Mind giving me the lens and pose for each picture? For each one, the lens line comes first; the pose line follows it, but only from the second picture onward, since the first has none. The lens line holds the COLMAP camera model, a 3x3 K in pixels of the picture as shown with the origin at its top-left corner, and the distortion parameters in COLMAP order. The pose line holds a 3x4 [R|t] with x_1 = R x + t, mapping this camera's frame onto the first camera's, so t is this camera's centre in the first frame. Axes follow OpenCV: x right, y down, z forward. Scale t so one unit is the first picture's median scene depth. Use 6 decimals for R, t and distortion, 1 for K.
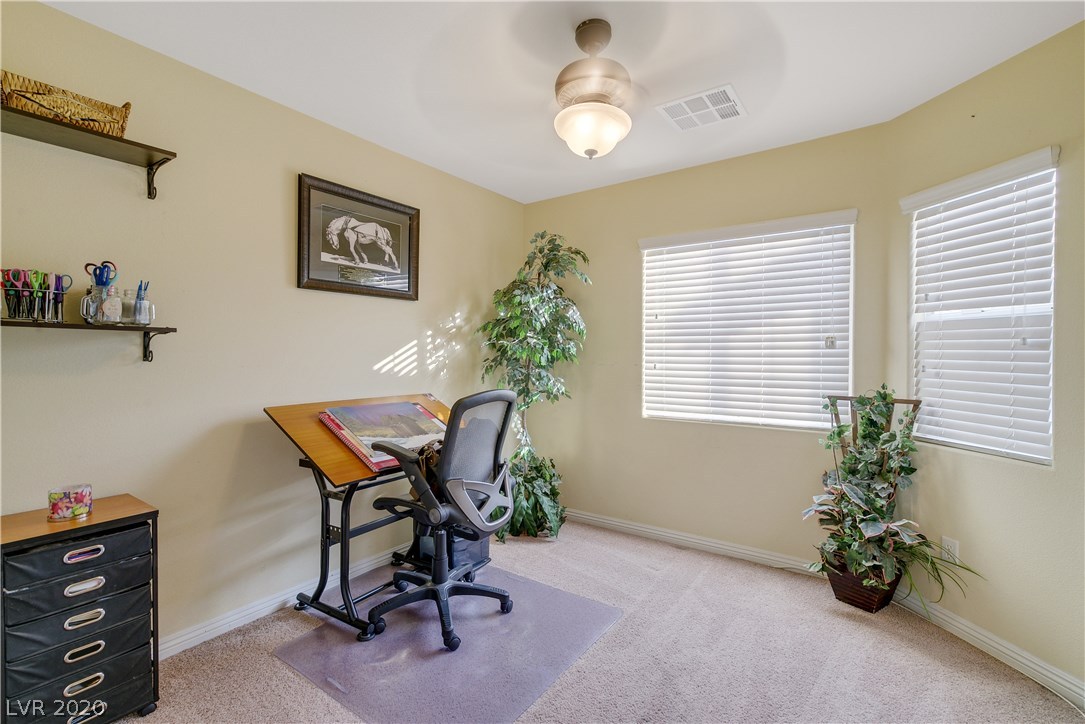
lens RADIAL K [[495.8, 0, 539.9], [0, 495.8, 359.4], [0, 0, 1]] dist [0.009141, 0.001532]
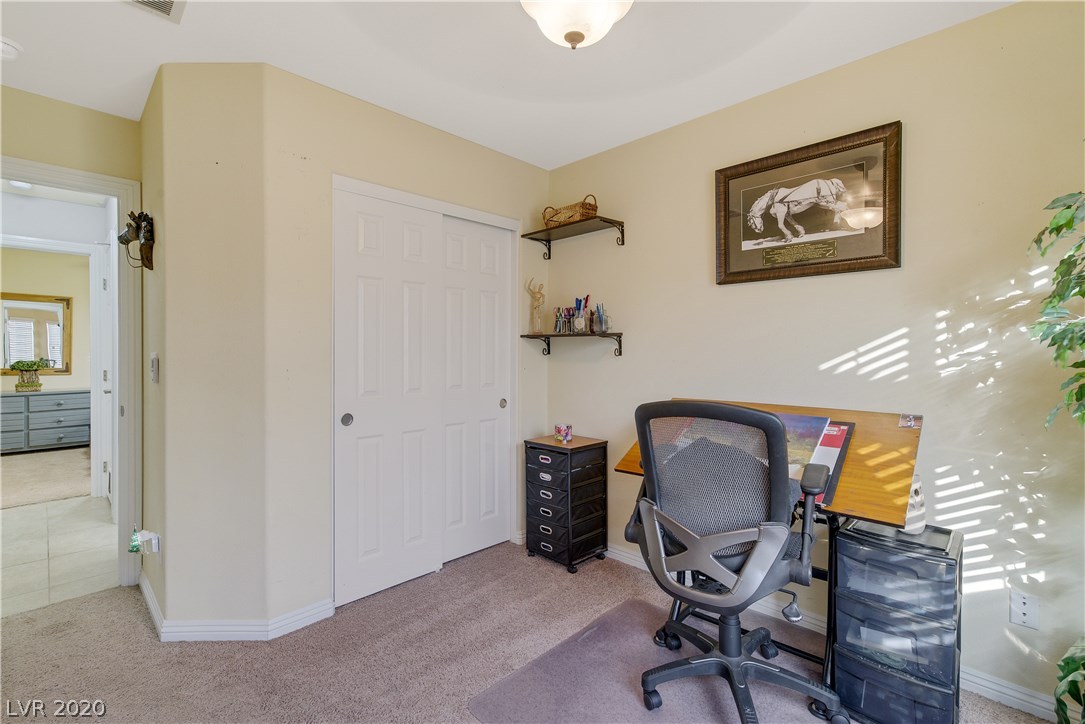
lens RADIAL K [[495.8, 0, 539.9], [0, 495.8, 359.4], [0, 0, 1]] dist [0.009141, 0.001532]
pose [[-0.157681, 0.014205, -0.987388, 0.519204], [-0.009109, 0.999833, 0.015839, -0.004913], [0.987448, 0.011492, -0.157525, 0.730953]]
